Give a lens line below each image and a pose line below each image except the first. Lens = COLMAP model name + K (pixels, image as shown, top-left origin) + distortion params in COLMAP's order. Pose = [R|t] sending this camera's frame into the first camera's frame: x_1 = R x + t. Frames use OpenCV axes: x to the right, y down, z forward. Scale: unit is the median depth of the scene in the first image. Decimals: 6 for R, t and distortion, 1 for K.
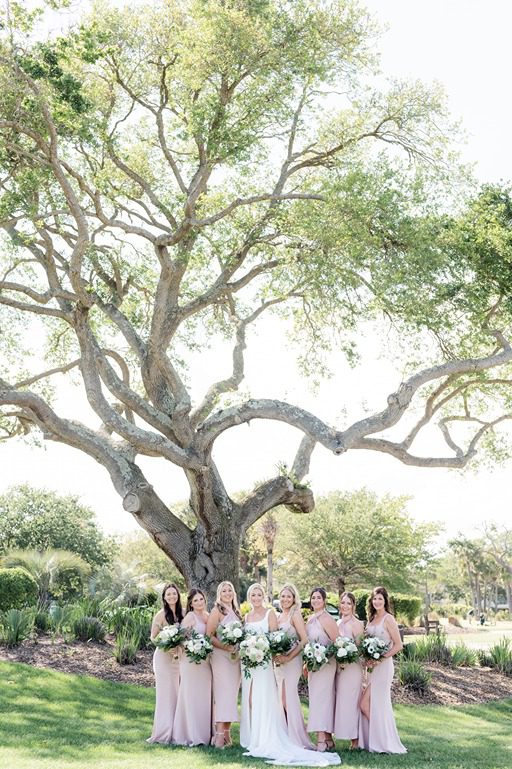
lens RADIAL K [[1040.7, 0, 256.0], [0, 1040.7, 384.5], [0, 0, 1]] dist [-0.151135, -0.036003]
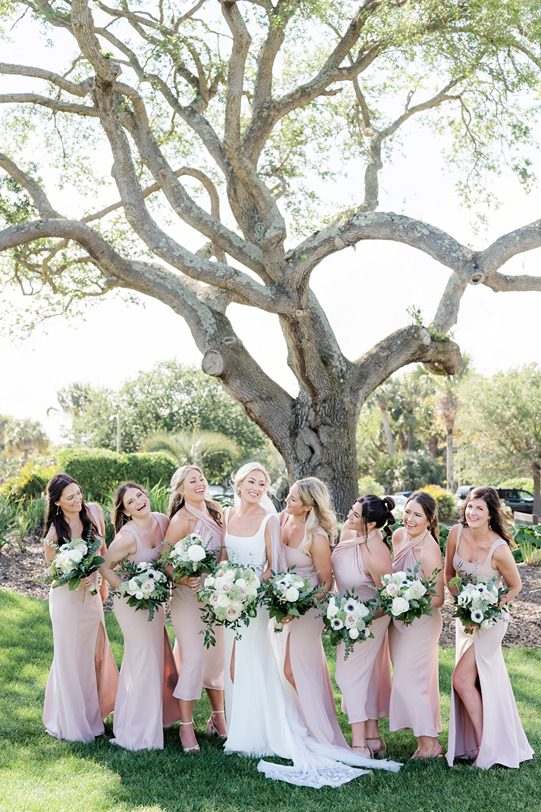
lens RADIAL K [[1093.4, 0, 270.5], [0, 1093.4, 406.0], [0, 0, 1]] dist [0.012464, -0.123601]
pose [[0.986328, -0.009426, -0.164525, 0.052643], [0.031727, 0.990547, 0.133452, 0.038461], [0.161712, -0.136848, 0.977303, 0.210152]]
